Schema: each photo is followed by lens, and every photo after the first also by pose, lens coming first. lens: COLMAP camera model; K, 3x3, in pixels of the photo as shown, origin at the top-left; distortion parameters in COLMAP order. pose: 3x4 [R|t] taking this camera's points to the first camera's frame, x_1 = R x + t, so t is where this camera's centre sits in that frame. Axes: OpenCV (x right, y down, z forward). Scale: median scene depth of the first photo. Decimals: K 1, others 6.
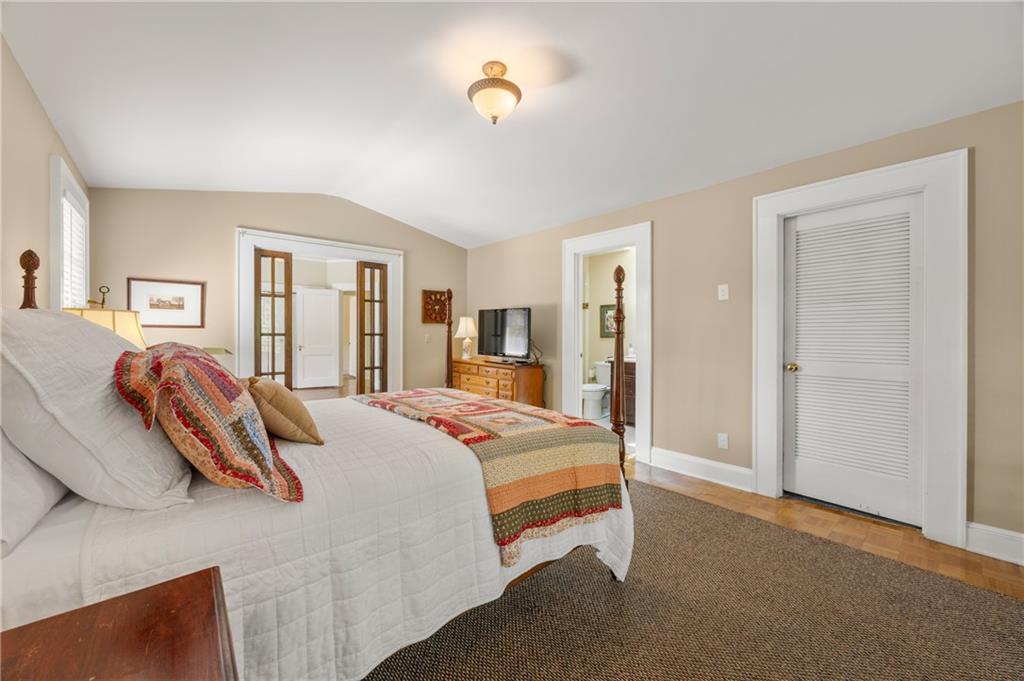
lens RADIAL K [[420.0, 0, 512.2], [0, 420.0, 335.6], [0, 0, 1]] dist [0.003324, 0.000534]
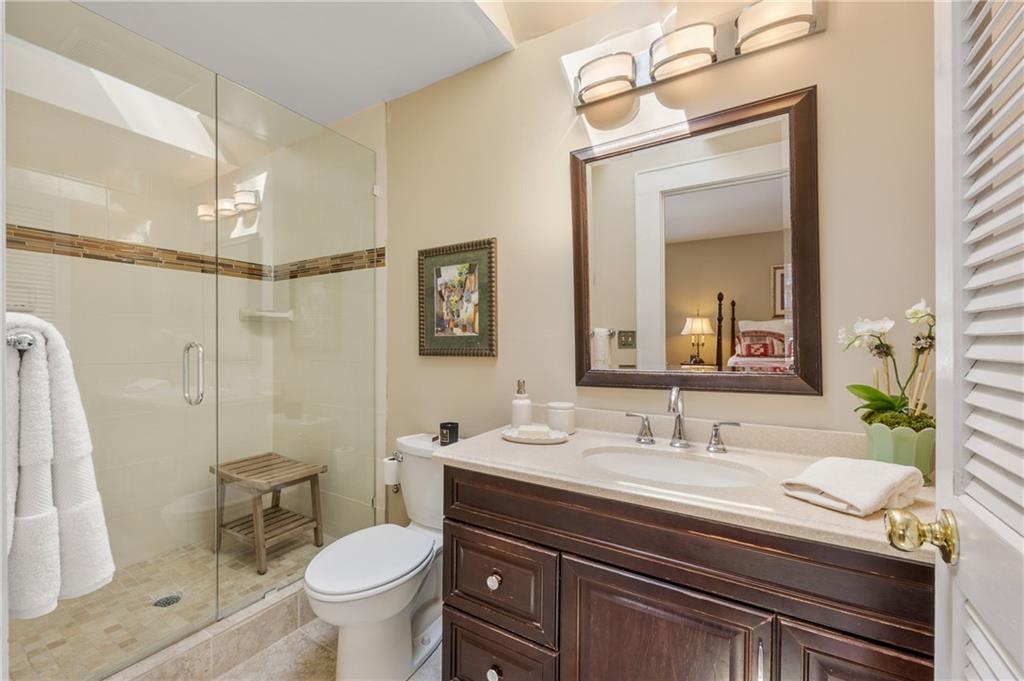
lens RADIAL K [[420.0, 0, 512.3], [0, 420.0, 339.4], [0, 0, 1]] dist [0.003324, 0.000534]
pose [[0.939243, 0.002369, 0.343244, 0.169337], [-0.001350, 0.999994, -0.003209, -0.006378], [-0.343250, 0.002551, 0.939241, 0.692532]]
